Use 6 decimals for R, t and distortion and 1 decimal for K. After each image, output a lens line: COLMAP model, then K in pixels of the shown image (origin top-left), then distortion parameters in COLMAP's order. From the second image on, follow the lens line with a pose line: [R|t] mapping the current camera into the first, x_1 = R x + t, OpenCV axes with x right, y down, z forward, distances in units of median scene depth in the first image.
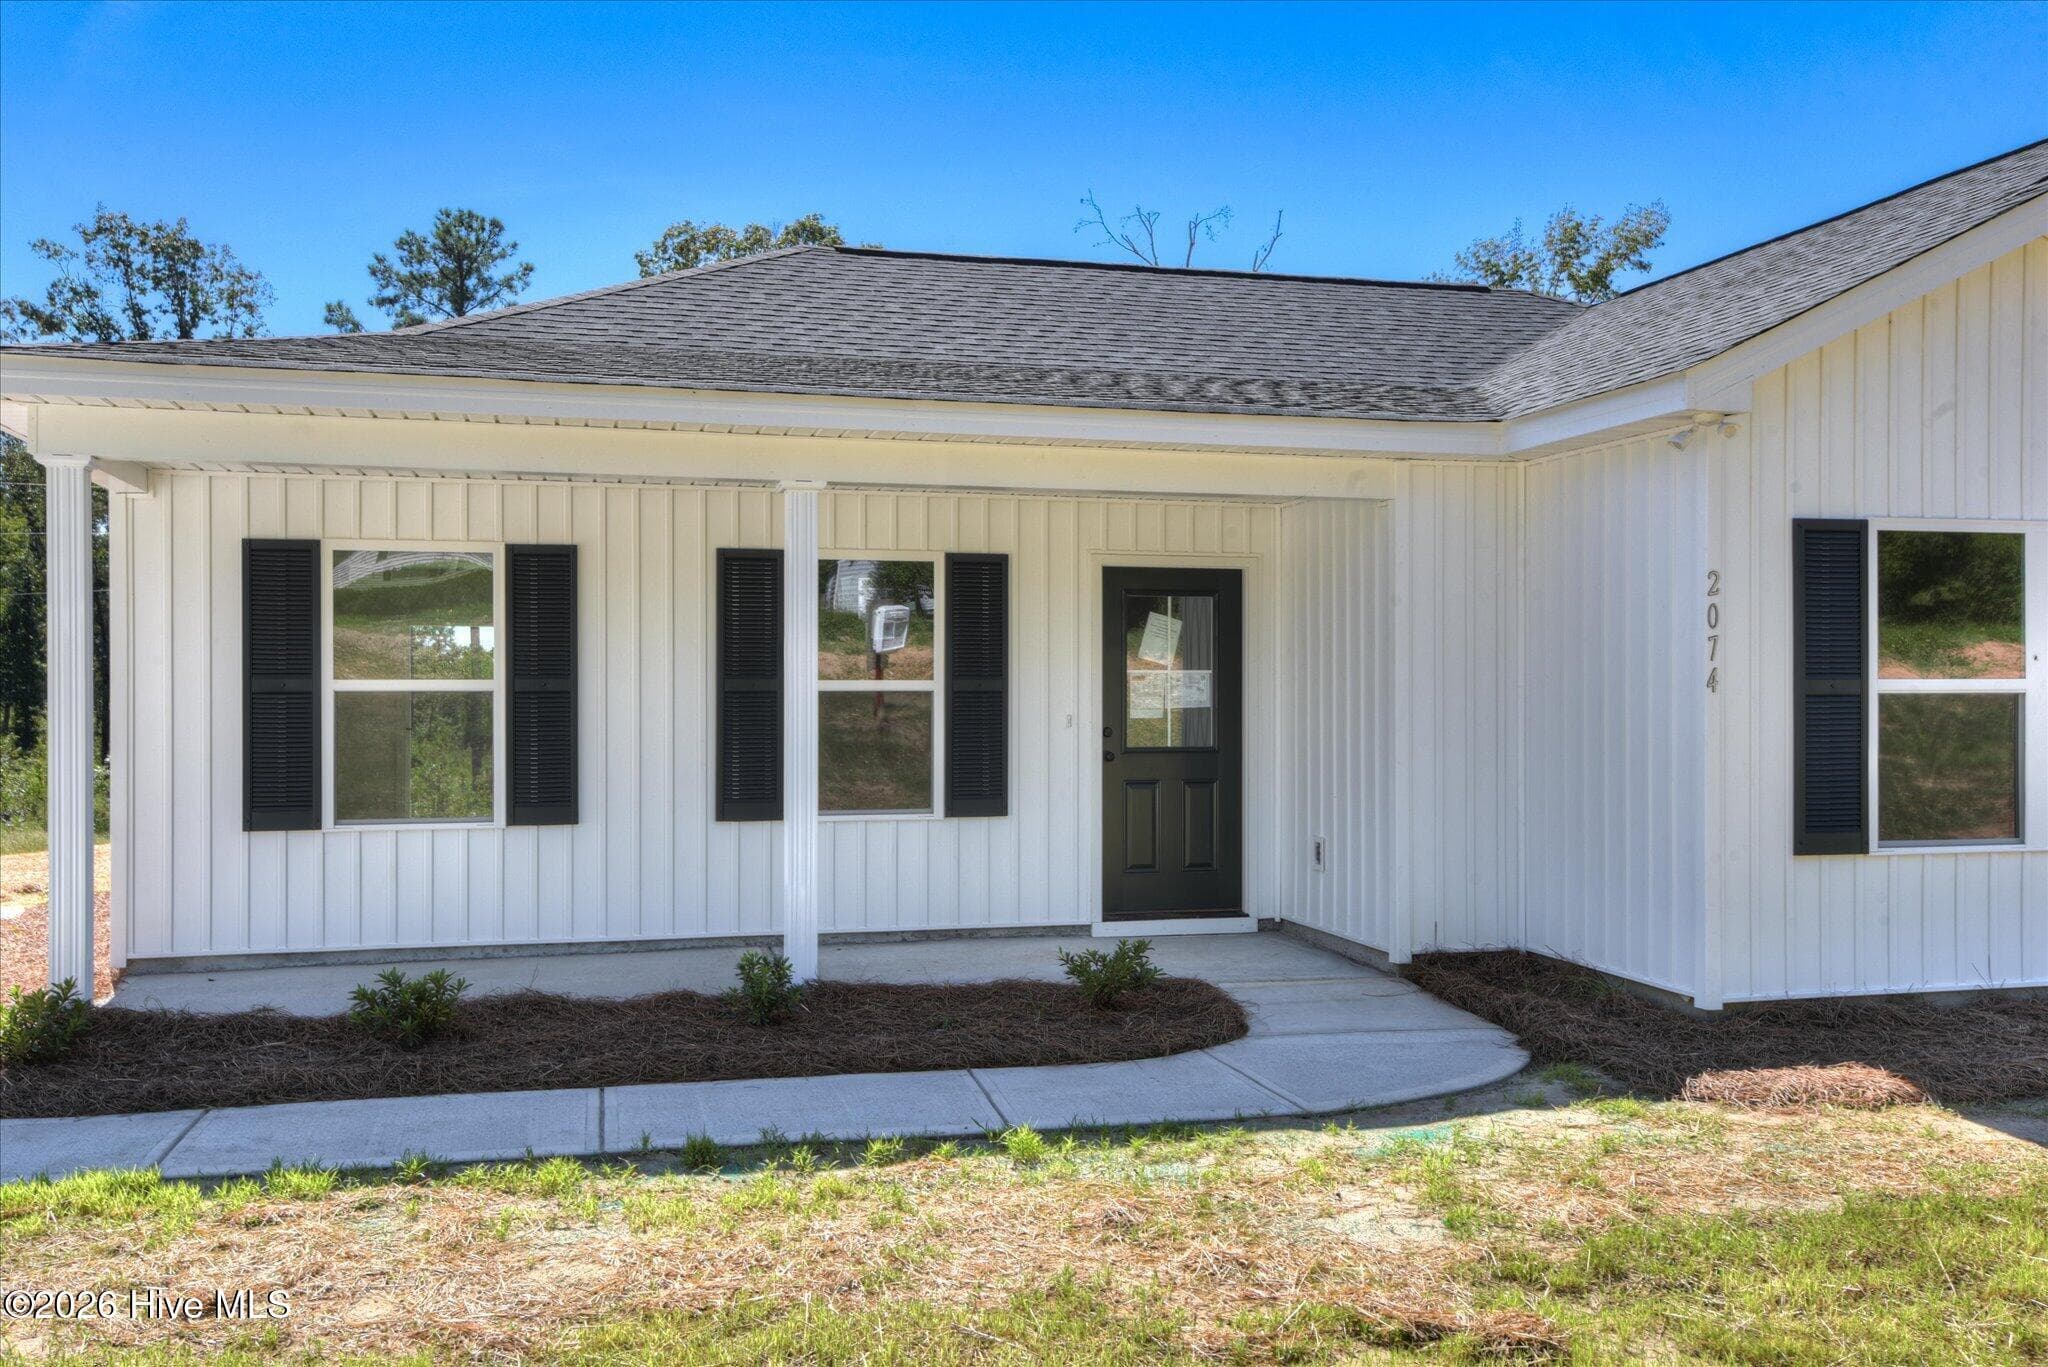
lens RADIAL K [[1764.2, 0, 1021.6], [0, 1764.2, 725.3], [0, 0, 1]] dist [0.036811, 0.002050]
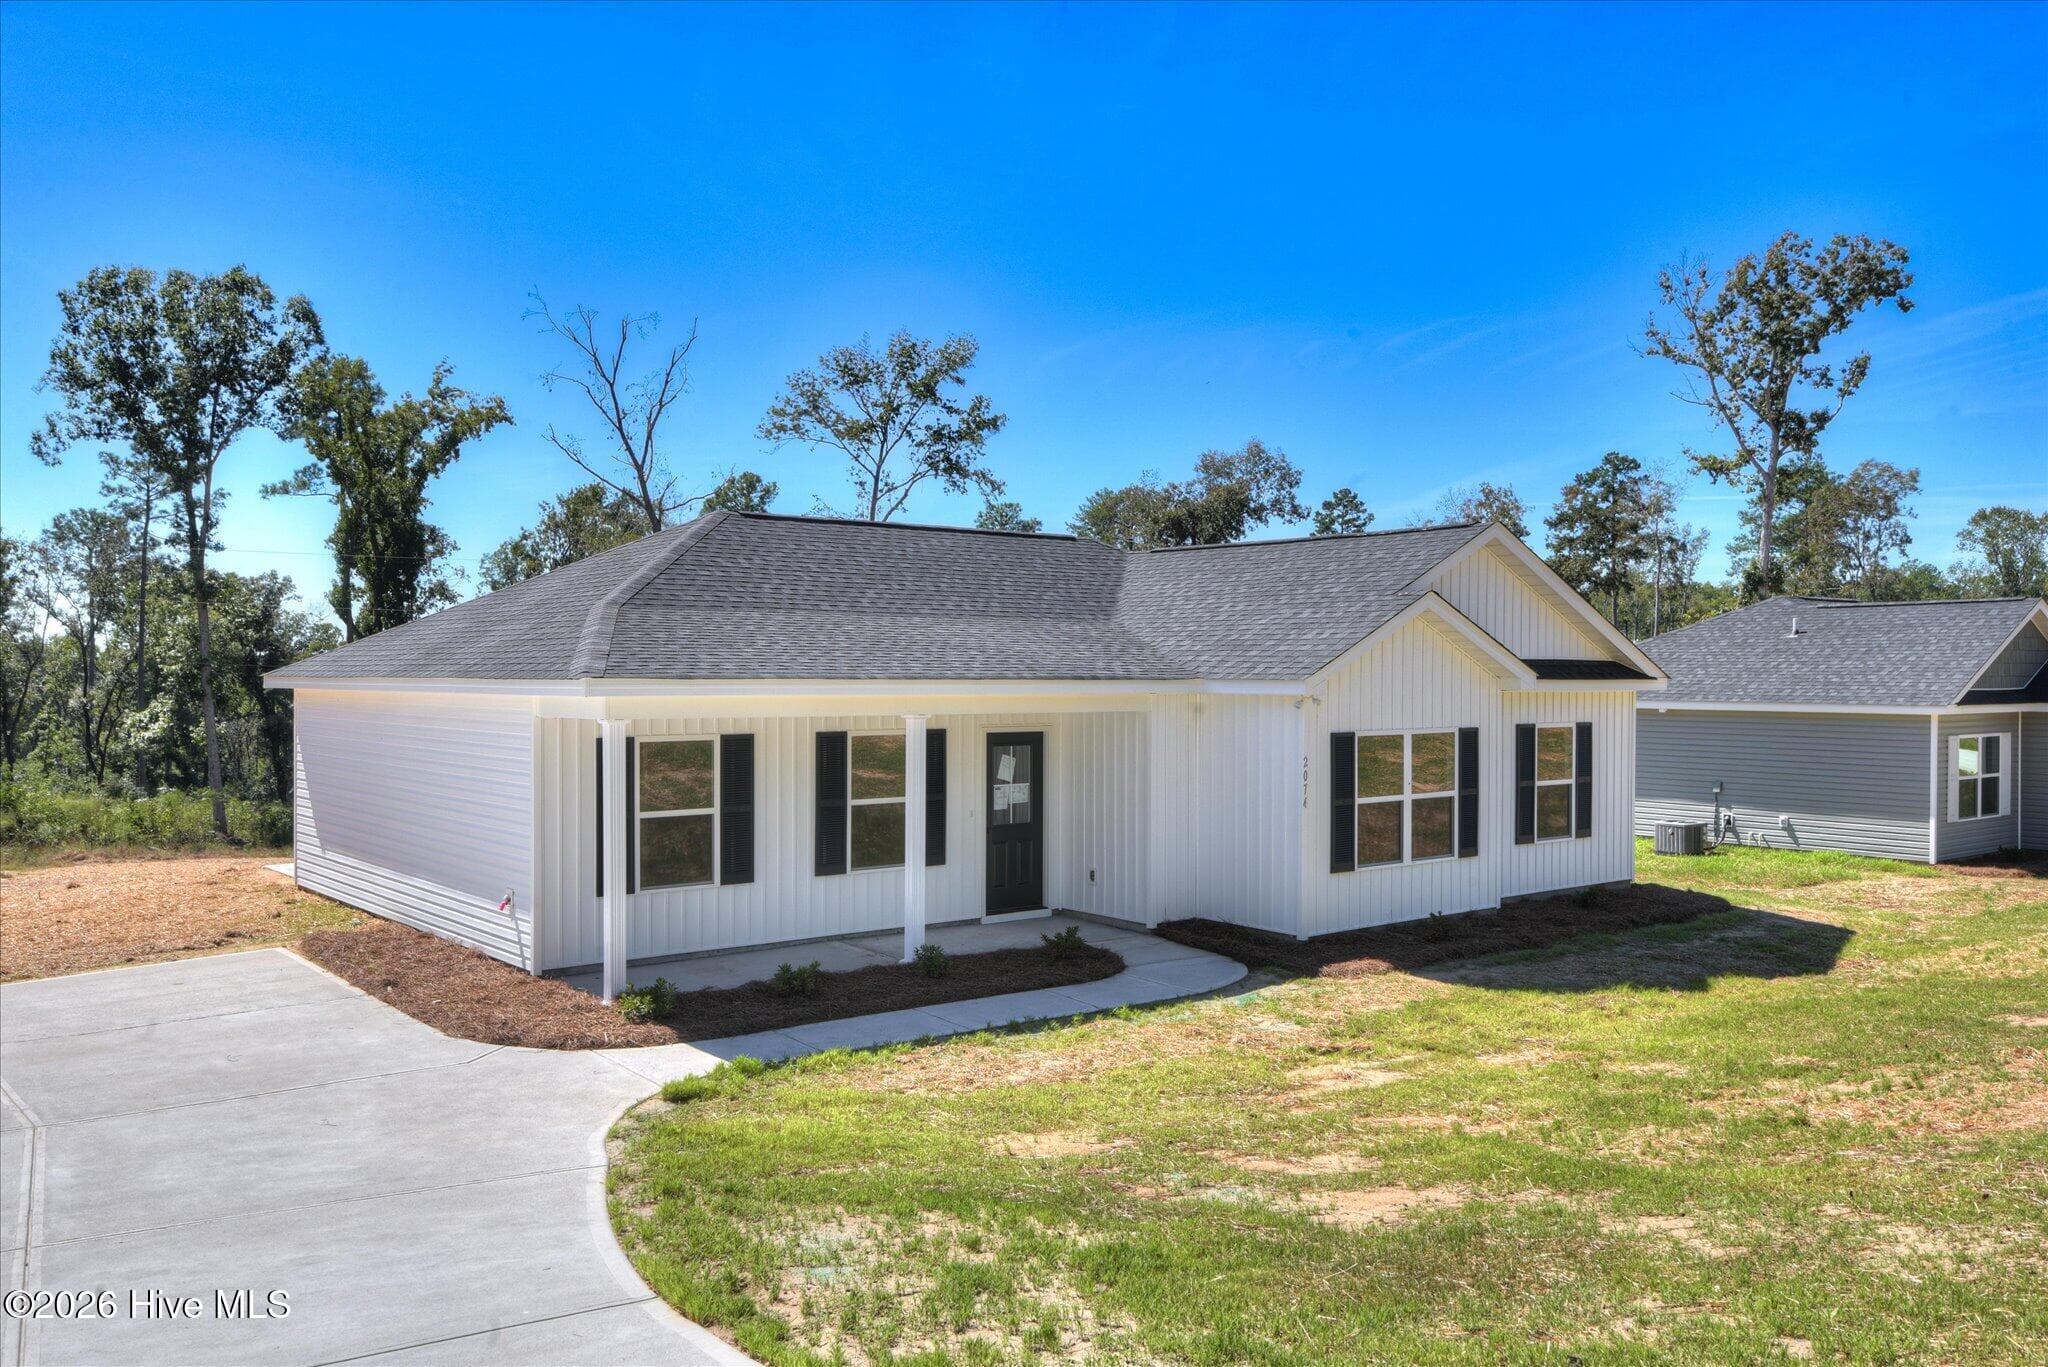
lens RADIAL K [[1690.2, 0, 947.7], [0, 1690.2, 713.7], [0, 0, 1]] dist [0.000877, 0.001378]
pose [[0.916927, -0.013210, 0.398835, -0.759727], [0.007404, 0.999843, 0.016094, -0.146908], [-0.398985, -0.011804, 0.916881, -0.706610]]
